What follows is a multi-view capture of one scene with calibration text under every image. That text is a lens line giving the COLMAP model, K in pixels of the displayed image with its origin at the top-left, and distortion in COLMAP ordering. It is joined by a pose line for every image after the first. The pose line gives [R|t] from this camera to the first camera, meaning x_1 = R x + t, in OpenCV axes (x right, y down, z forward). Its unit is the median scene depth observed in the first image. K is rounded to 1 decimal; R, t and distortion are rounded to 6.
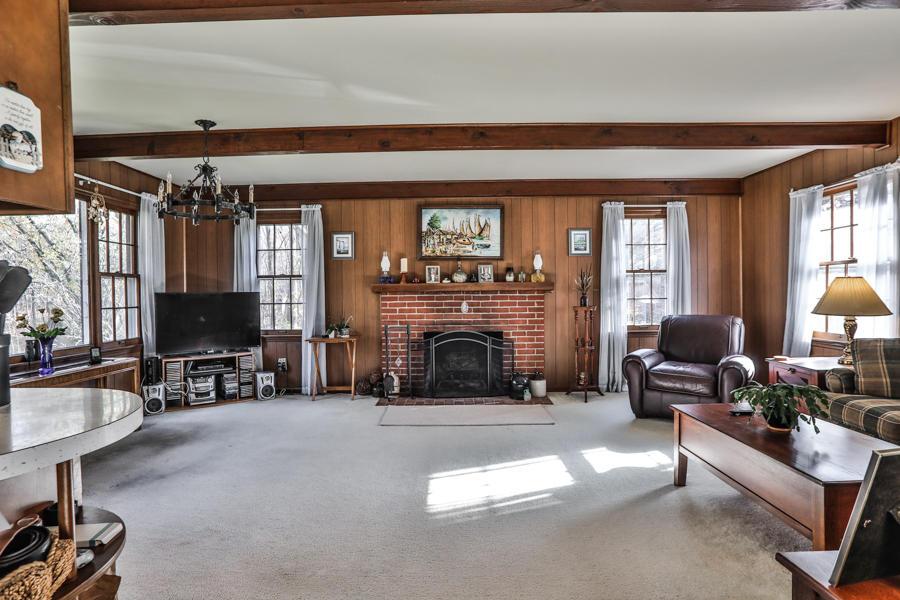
lens RADIAL K [[473.5, 0, 450.8], [0, 473.5, 301.5], [0, 0, 1]] dist [-0.053909, 0.026622]
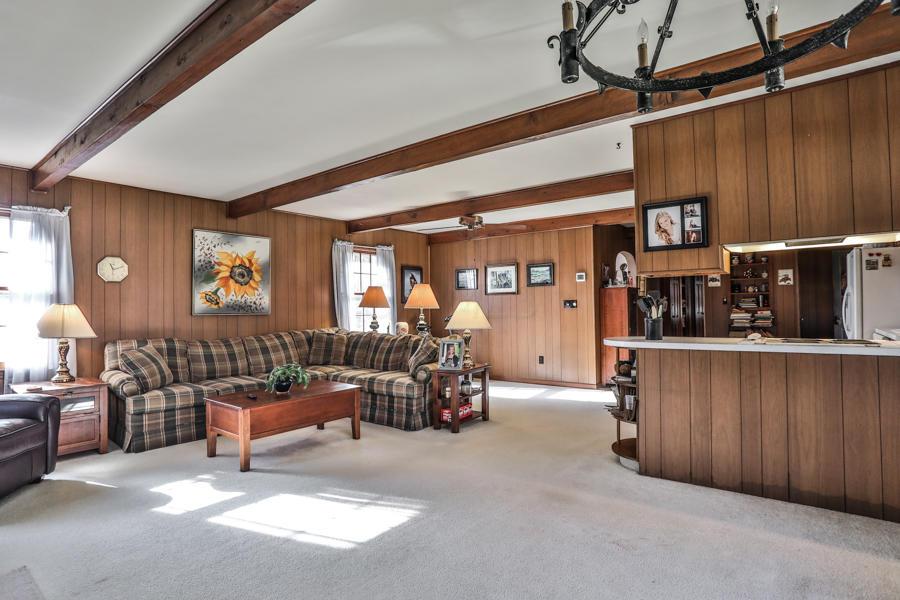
lens RADIAL K [[473.5, 0, 441.3], [0, 473.5, 296.5], [0, 0, 1]] dist [-0.053909, 0.026622]
pose [[-0.772817, 0.036052, 0.633605, -0.373020], [0.033262, 0.999314, -0.016292, -0.014916], [-0.633757, 0.008484, -0.773485, 0.850703]]
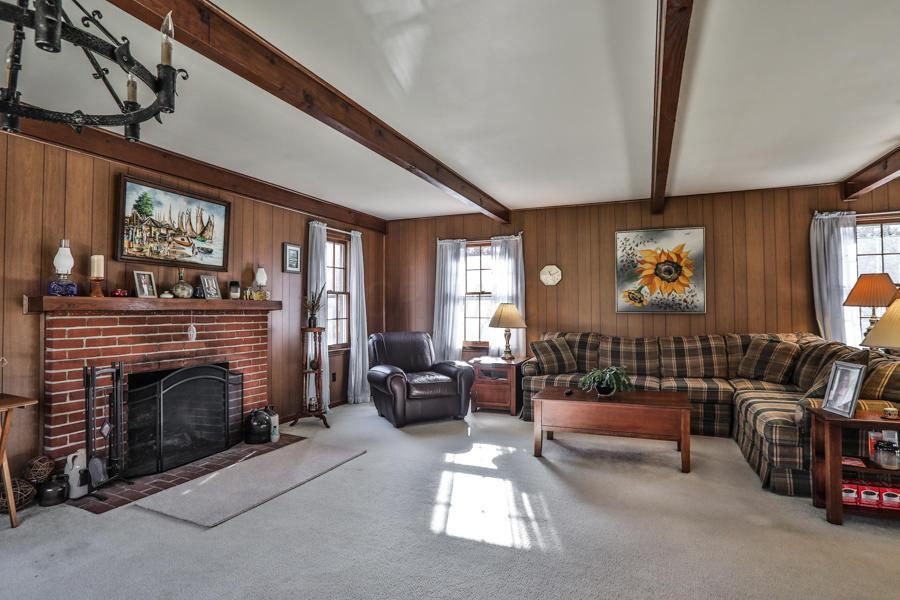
lens RADIAL K [[473.5, 0, 446.0], [0, 473.5, 295.1], [0, 0, 1]] dist [-0.053909, 0.026622]
pose [[0.401954, 0.036569, 0.914929, -0.459704], [0.015540, 0.998786, -0.046748, -0.005717], [-0.915528, 0.033009, 0.400898, 0.359352]]
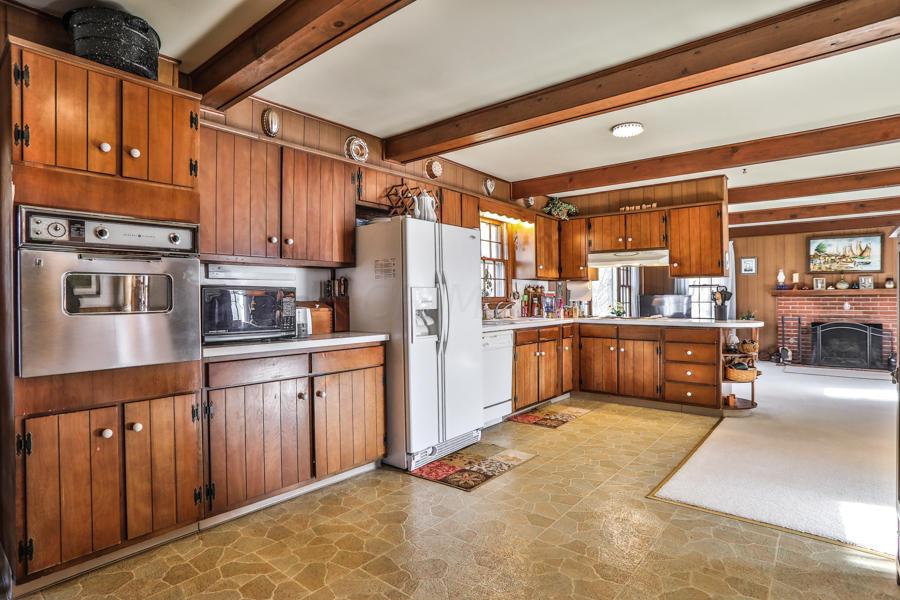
lens RADIAL K [[473.5, 0, 446.0], [0, 473.5, 297.4], [0, 0, 1]] dist [-0.053909, 0.026622]
pose [[0.776780, 0.005576, -0.629748, -0.034428], [-0.013230, 0.999885, -0.007466, 0.012367], [0.629634, 0.014131, 0.776764, -0.868573]]
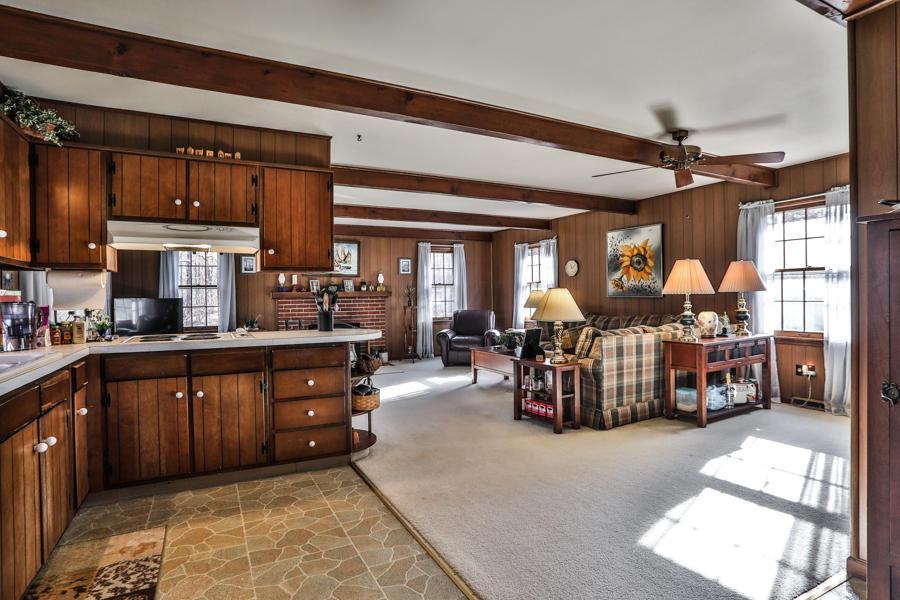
lens RADIAL K [[473.5, 0, 444.7], [0, 473.5, 297.8], [0, 0, 1]] dist [-0.053909, 0.026622]
pose [[0.889378, -0.003781, 0.457158, -0.353110], [0.011791, 0.999823, -0.014670, 0.006925], [-0.457021, 0.018438, 0.889265, -0.508352]]
